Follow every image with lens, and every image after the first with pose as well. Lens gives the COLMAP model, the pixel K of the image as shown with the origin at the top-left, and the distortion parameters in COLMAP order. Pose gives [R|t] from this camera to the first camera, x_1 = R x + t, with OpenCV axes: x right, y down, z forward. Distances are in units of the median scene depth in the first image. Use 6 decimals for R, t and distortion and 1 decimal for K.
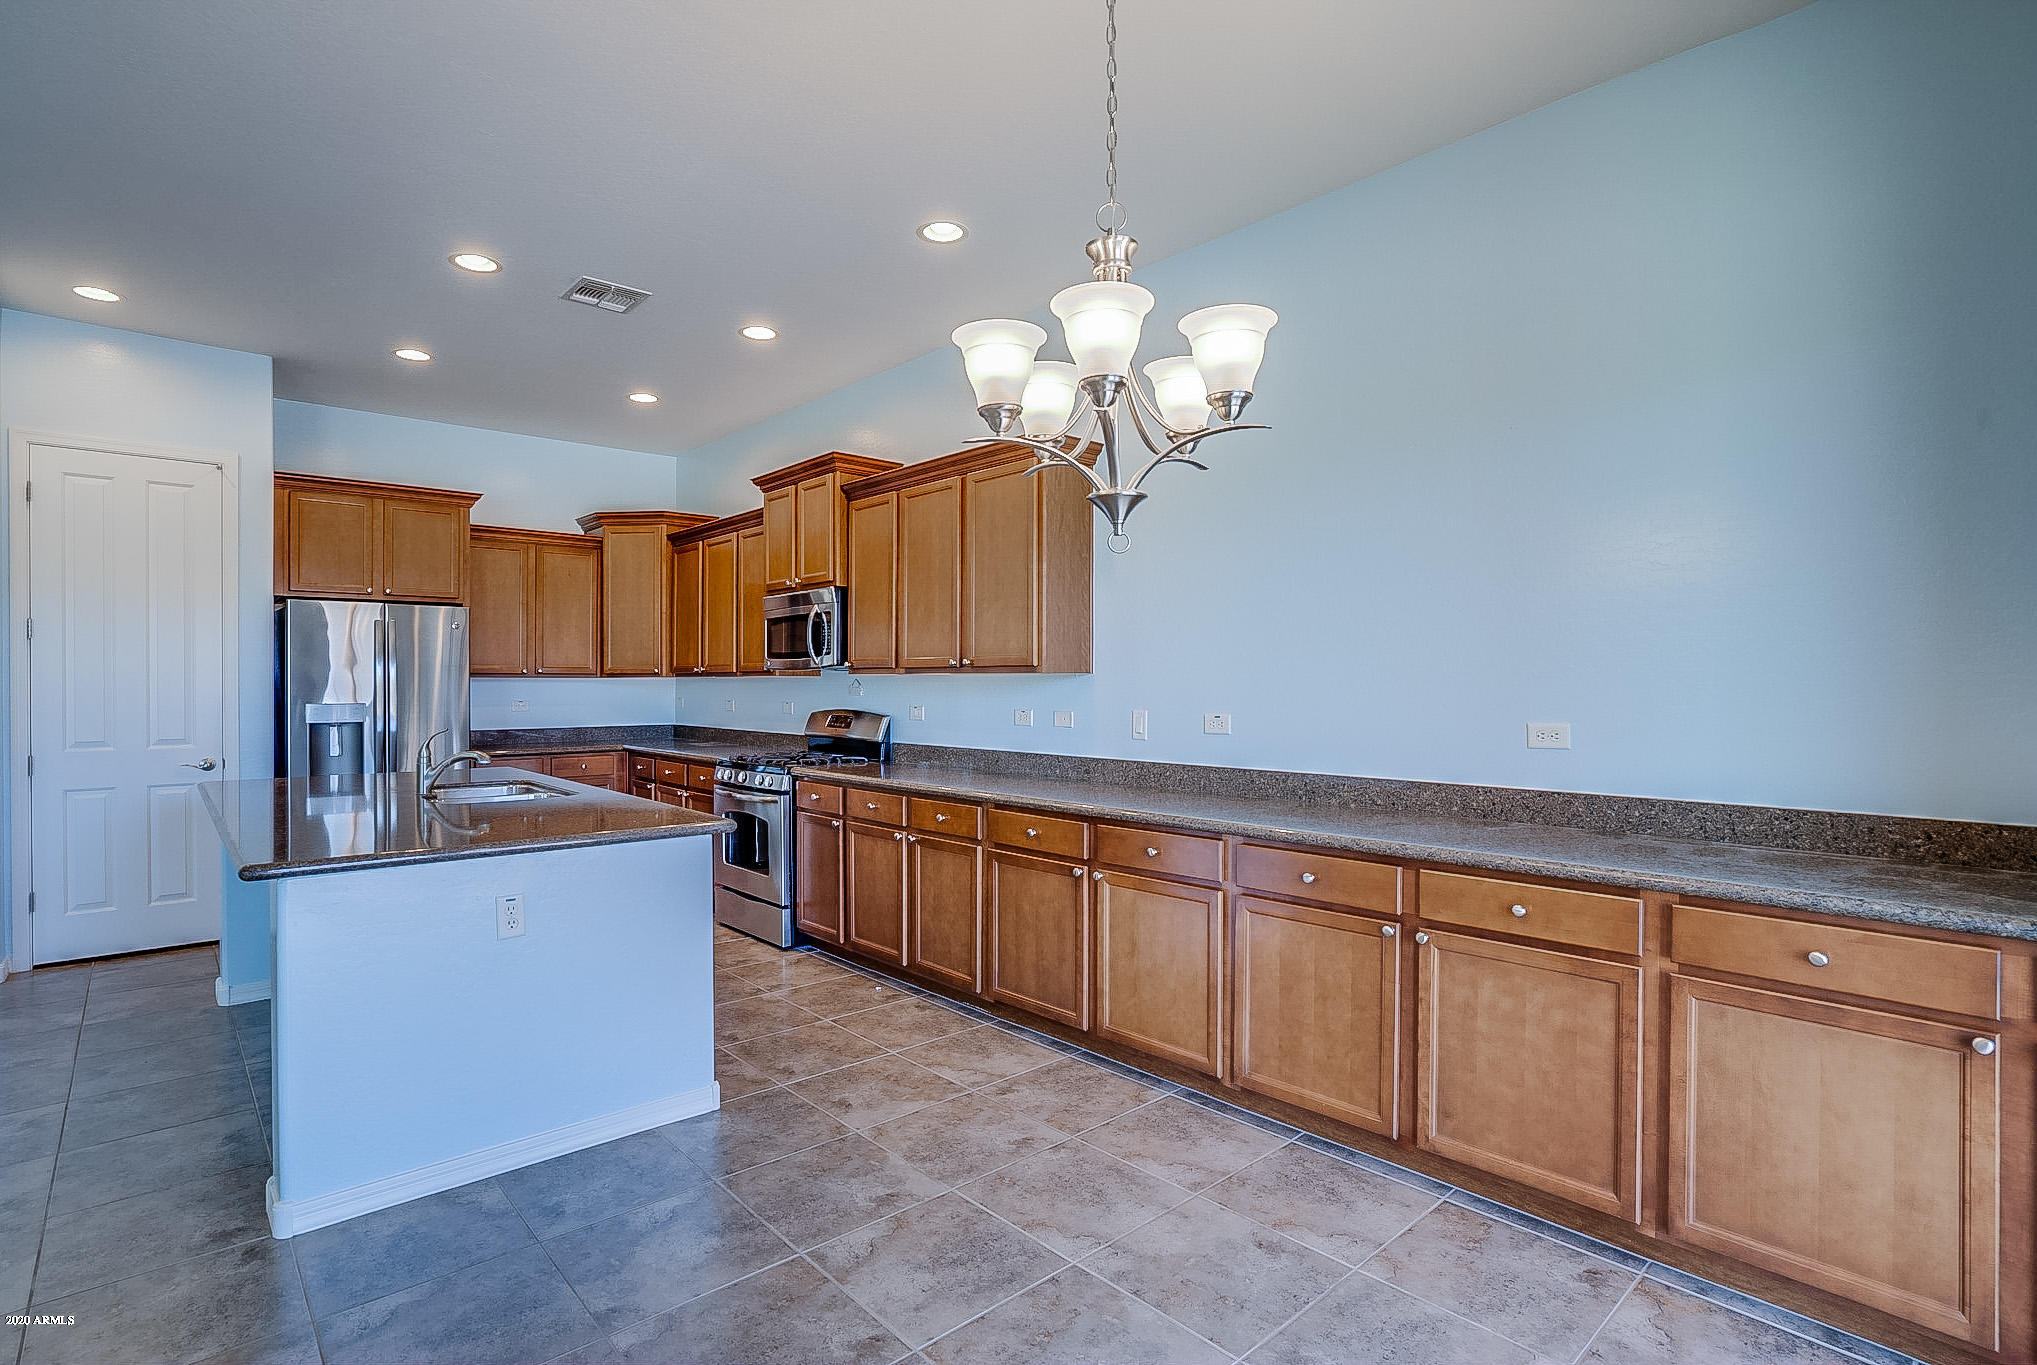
lens RADIAL K [[972.7, 0, 995.1], [0, 972.7, 684.5], [0, 0, 1]] dist [-0.044995, 0.019414]
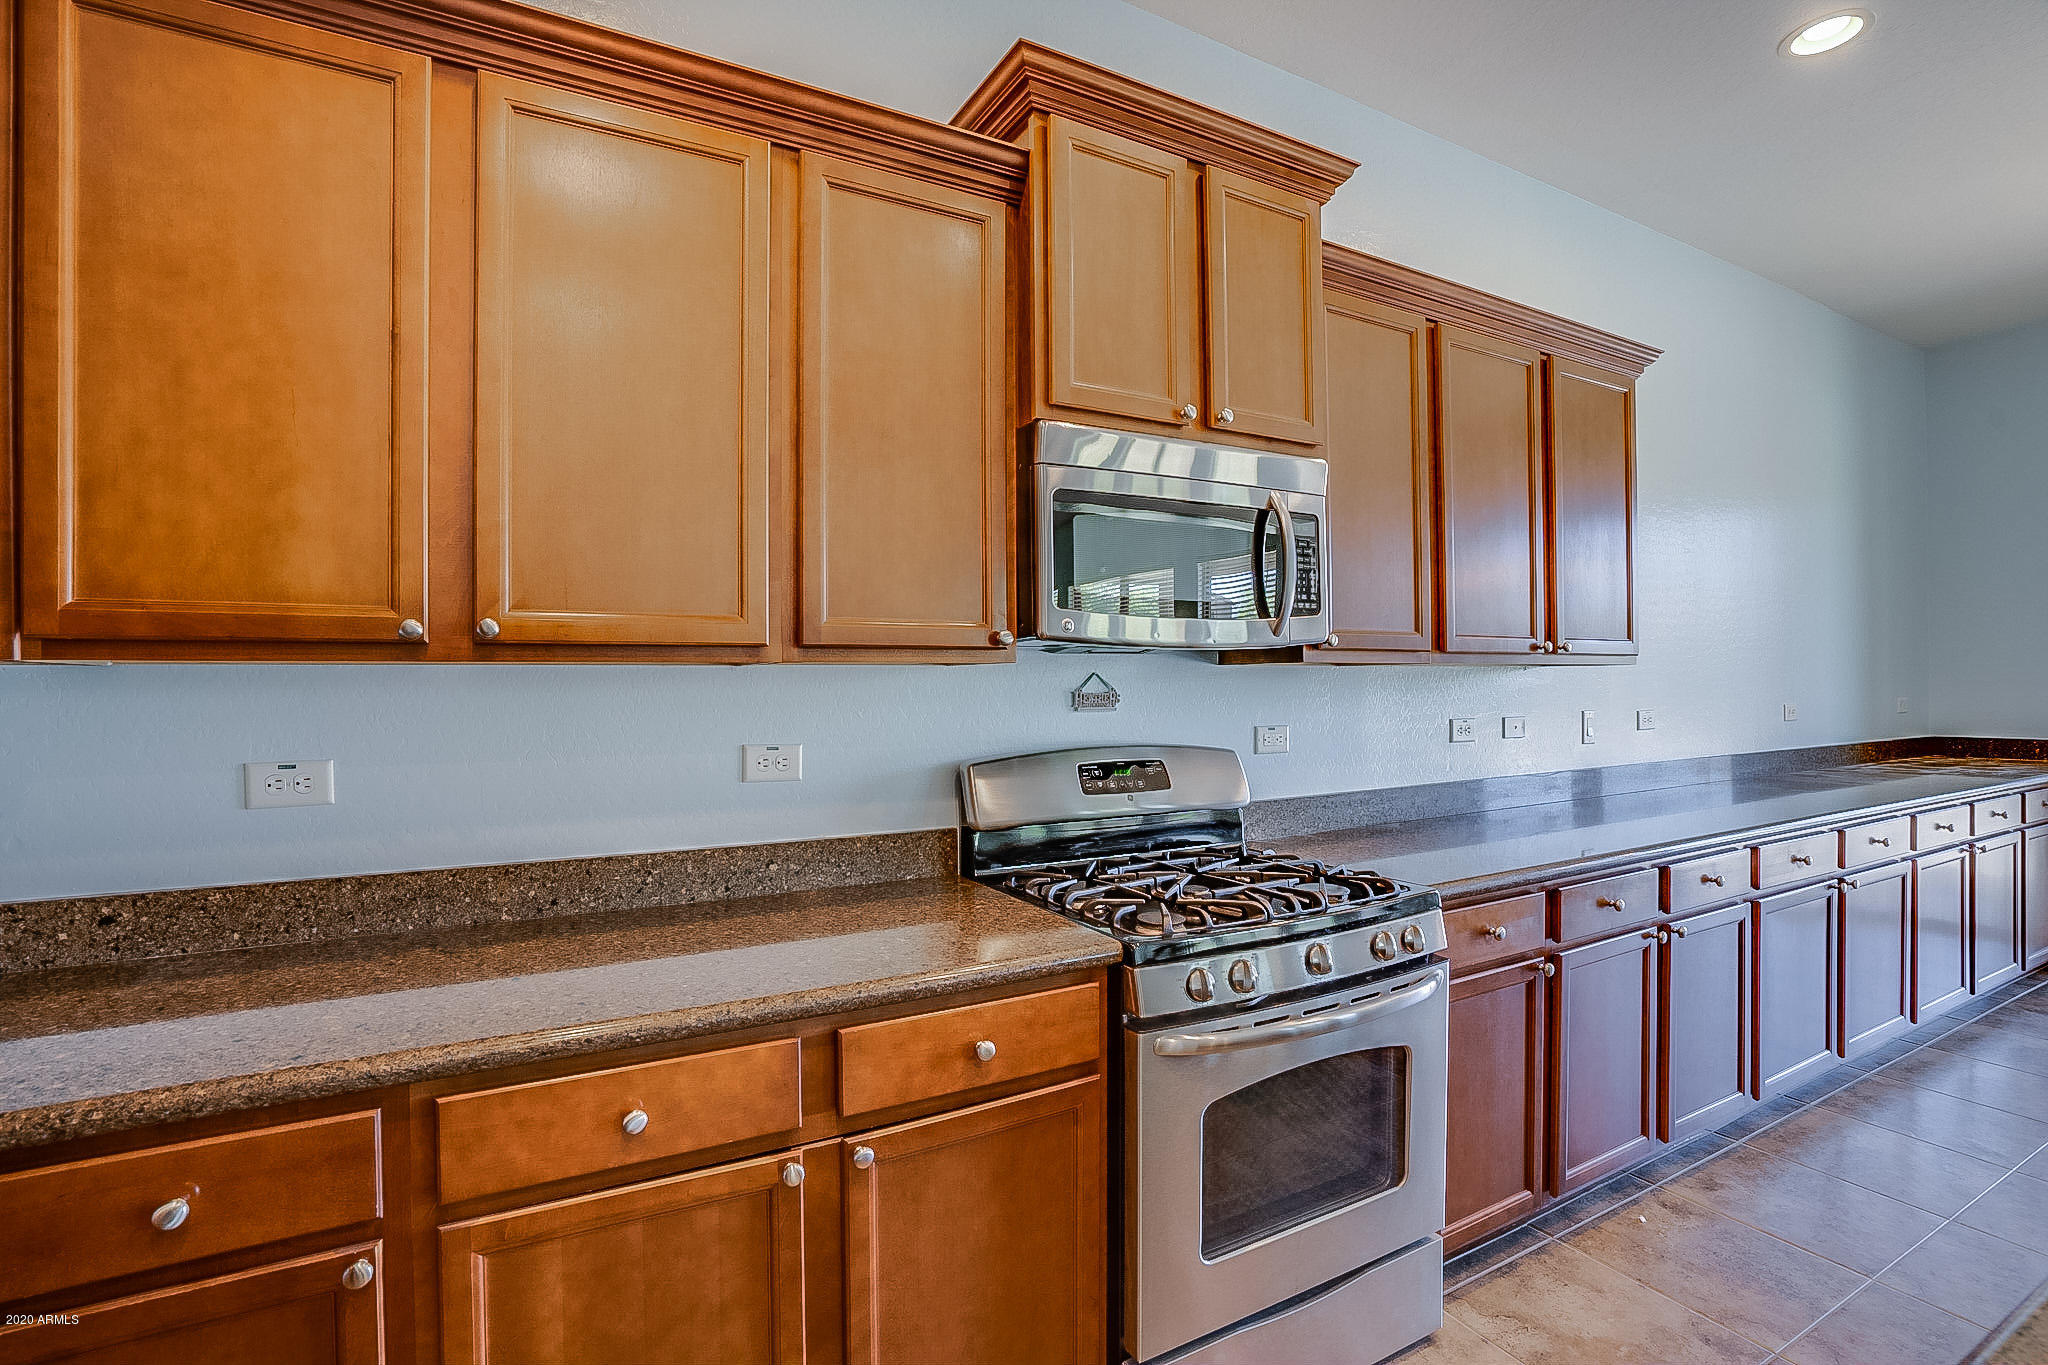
lens RADIAL K [[964.9, 0, 1024.0], [0, 964.9, 682.5], [0, 0, 1]] dist [-0.050696, 0.016442]
pose [[0.212532, -0.001874, 0.977152, -0.601393], [0.009474, 0.999955, -0.000143, -0.002042], [-0.977108, 0.009288, 0.212541, 1.012366]]
